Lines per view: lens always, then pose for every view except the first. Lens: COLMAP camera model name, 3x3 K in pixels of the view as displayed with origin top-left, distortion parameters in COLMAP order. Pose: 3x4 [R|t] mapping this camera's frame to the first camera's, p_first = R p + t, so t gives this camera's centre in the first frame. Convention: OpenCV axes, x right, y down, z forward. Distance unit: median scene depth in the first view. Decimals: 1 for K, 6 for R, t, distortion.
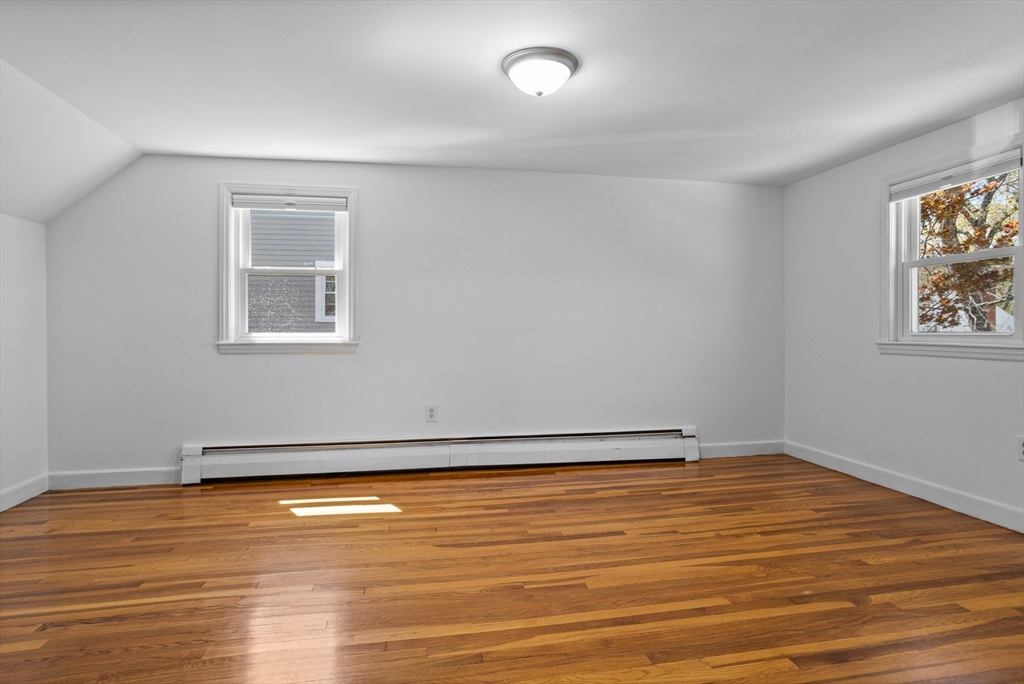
lens RADIAL K [[539.3, 0, 508.2], [0, 539.3, 343.7], [0, 0, 1]] dist [-0.017744, 0.006777]
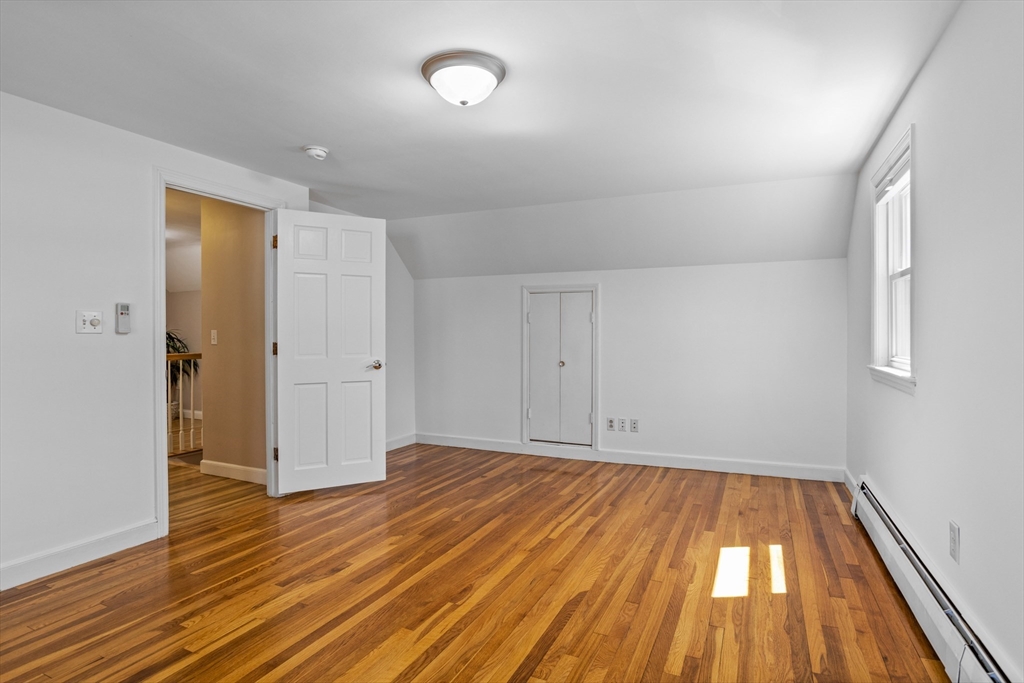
lens RADIAL K [[539.3, 0, 517.0], [0, 539.3, 334.8], [0, 0, 1]] dist [-0.017744, 0.006777]
pose [[-0.576061, 0.001809, -0.817405, 0.641343], [-0.019184, 0.999692, 0.015733, -0.069766], [0.817182, 0.024744, -0.575849, 1.340366]]
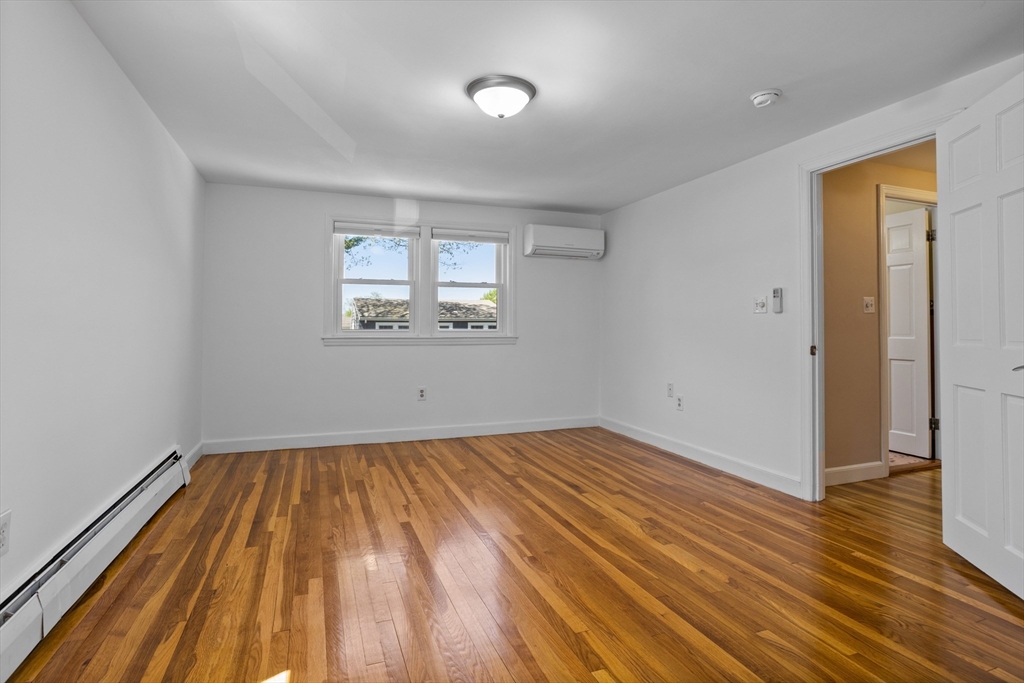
lens RADIAL K [[539.3, 0, 517.0], [0, 539.3, 333.1], [0, 0, 1]] dist [-0.017744, 0.006777]
pose [[-0.182869, -0.010032, 0.983086, -0.848664], [0.022421, 0.999645, 0.014371, -0.026238], [-0.982882, 0.024670, -0.182579, 0.967860]]
